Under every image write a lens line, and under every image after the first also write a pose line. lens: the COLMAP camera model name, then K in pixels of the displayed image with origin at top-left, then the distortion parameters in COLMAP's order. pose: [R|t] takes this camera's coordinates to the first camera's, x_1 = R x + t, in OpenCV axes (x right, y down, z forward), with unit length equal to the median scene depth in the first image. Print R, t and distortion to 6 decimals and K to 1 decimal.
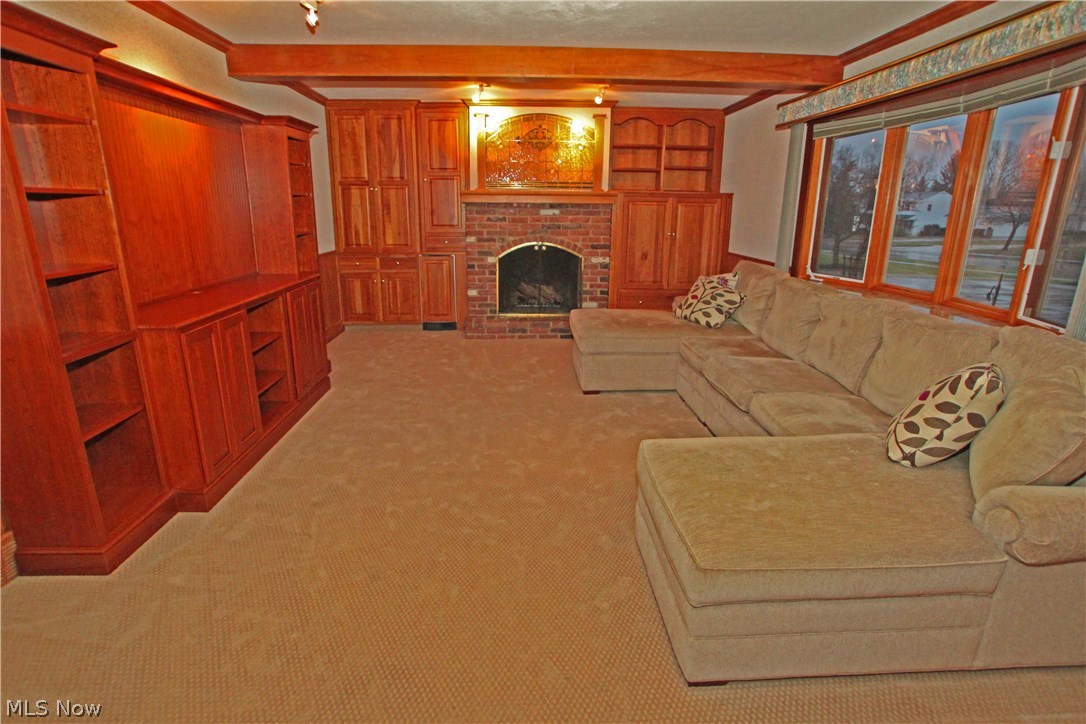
lens RADIAL K [[552.1, 0, 548.1], [0, 552.1, 367.0], [0, 0, 1]] dist [-0.051729, 0.019762]
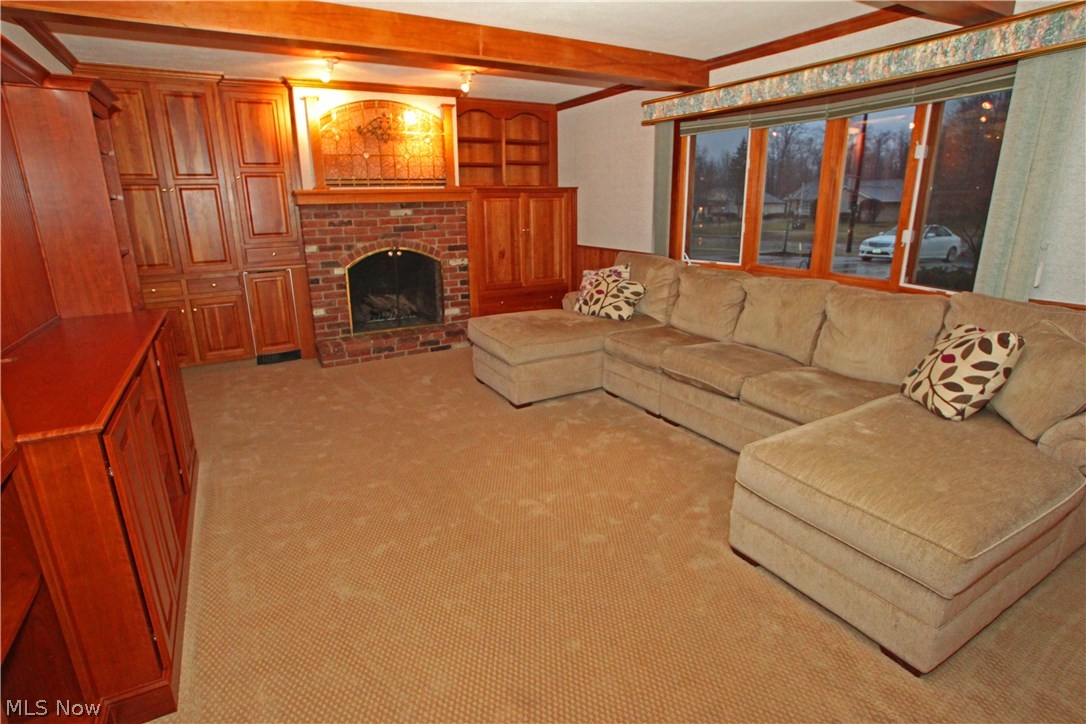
lens RADIAL K [[552.1, 0, 571.8], [0, 552.1, 363.8], [0, 0, 1]] dist [-0.051729, 0.019762]
pose [[0.887941, -0.148707, 0.435254, -0.234155], [0.147669, 0.988366, 0.036428, -0.042676], [-0.435608, 0.031927, 0.899570, 0.126158]]
